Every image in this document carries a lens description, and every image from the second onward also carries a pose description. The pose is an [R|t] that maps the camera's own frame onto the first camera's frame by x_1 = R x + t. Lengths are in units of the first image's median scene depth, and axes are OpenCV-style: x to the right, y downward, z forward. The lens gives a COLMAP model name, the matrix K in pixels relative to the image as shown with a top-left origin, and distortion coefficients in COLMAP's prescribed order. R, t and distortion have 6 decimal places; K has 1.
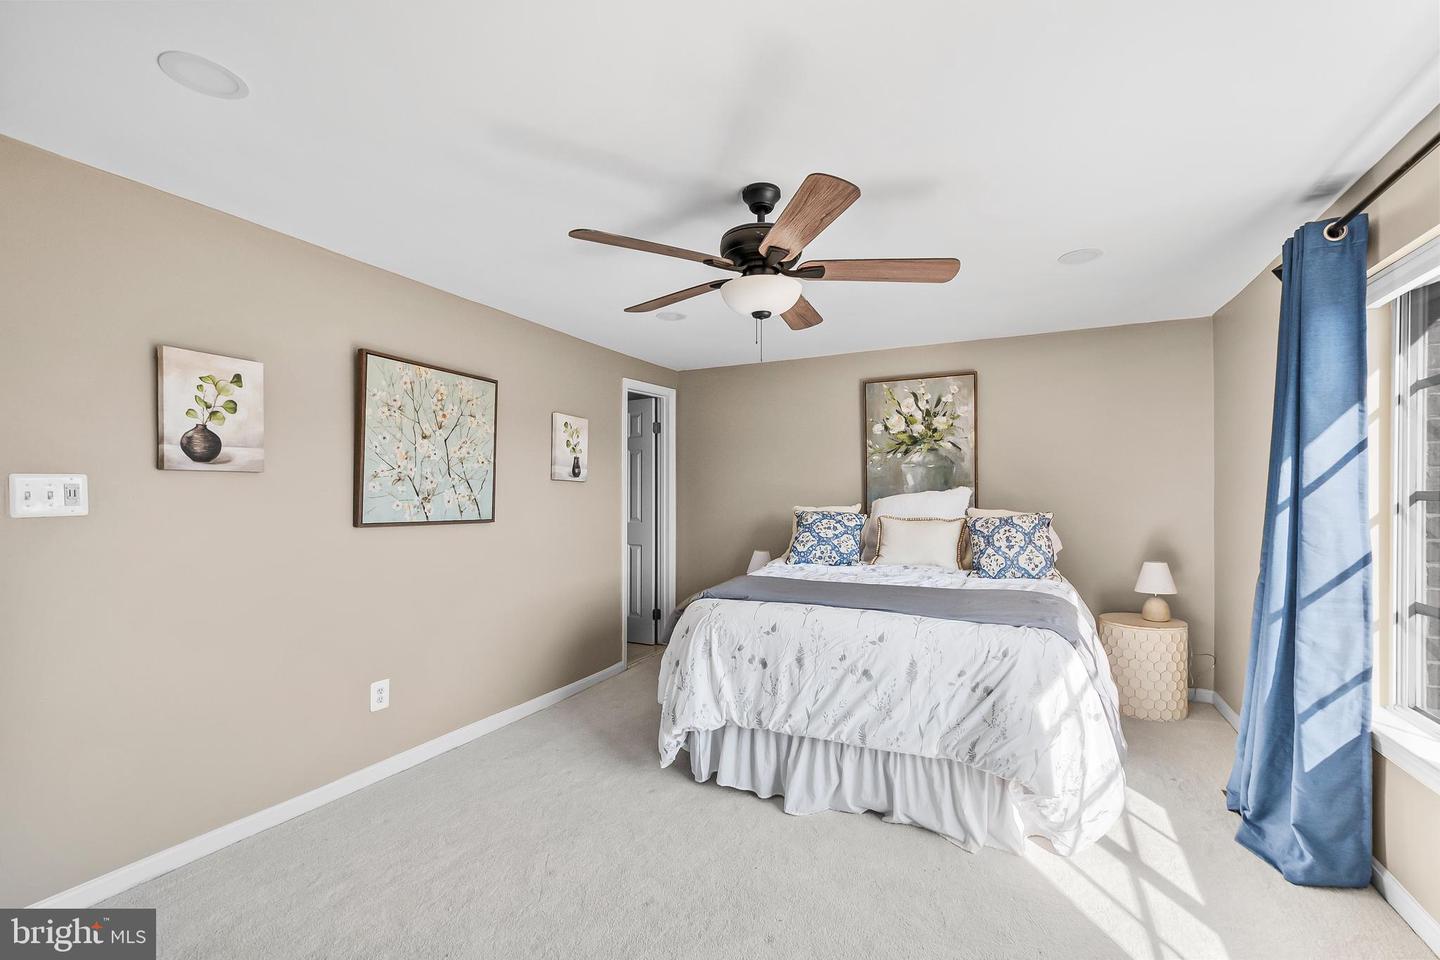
lens RADIAL K [[626.3, 0, 733.3], [0, 626.3, 500.9], [0, 0, 1]] dist [0.006239, -0.000093]
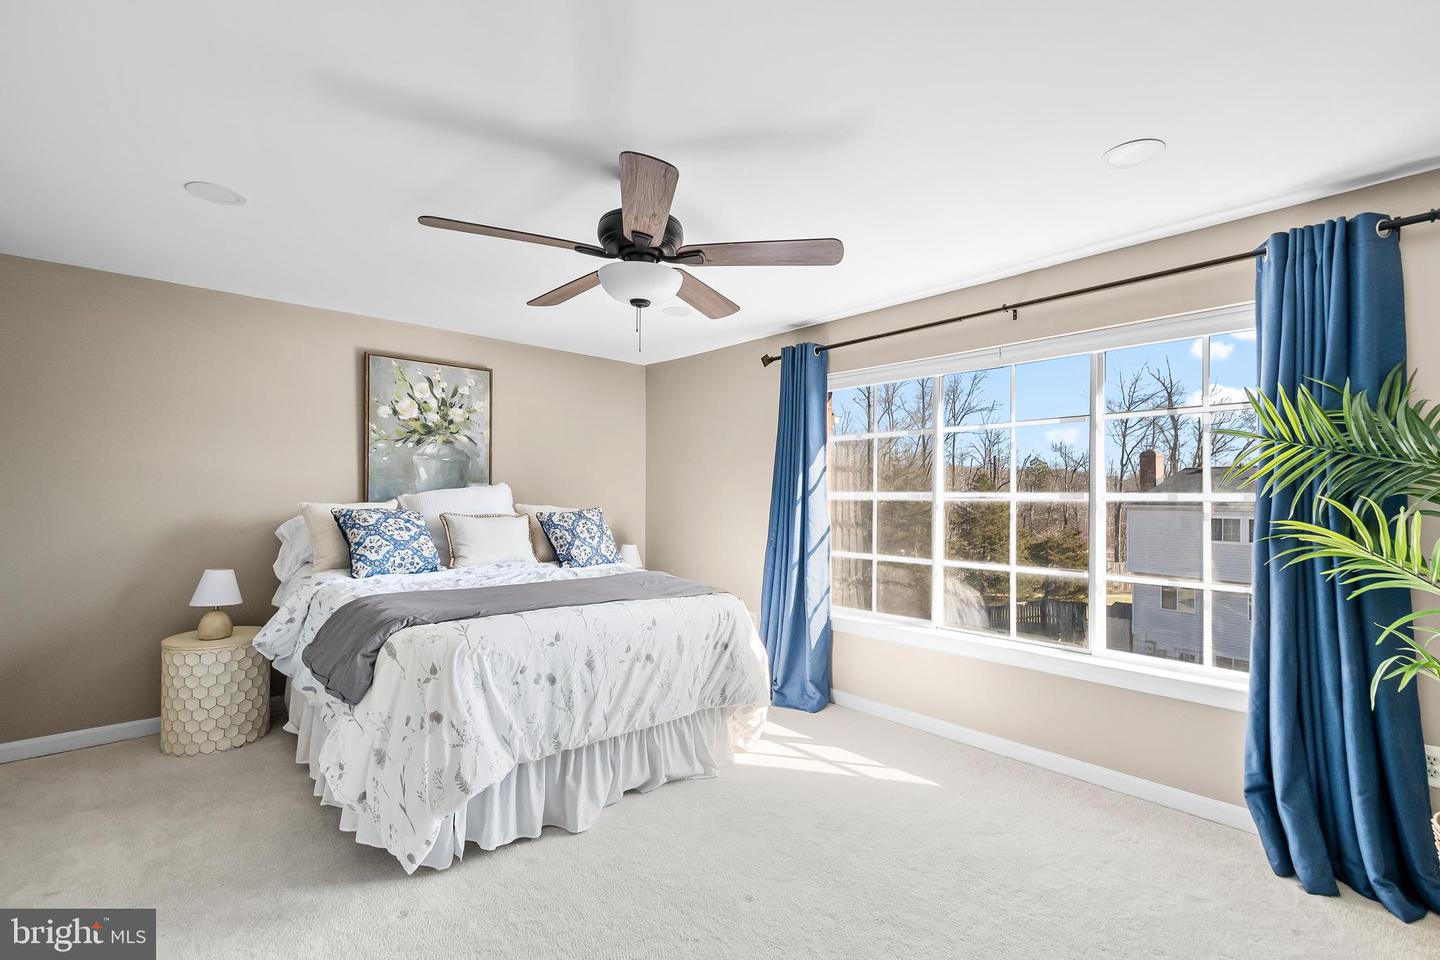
lens RADIAL K [[626.3, 0, 733.3], [0, 626.3, 500.9], [0, 0, 1]] dist [0.006239, -0.000093]
pose [[0.389217, 0.001317, 0.921145, -0.500867], [-0.003897, 0.999992, 0.000217, 0.005411], [-0.921138, -0.003674, 0.389219, 0.318054]]
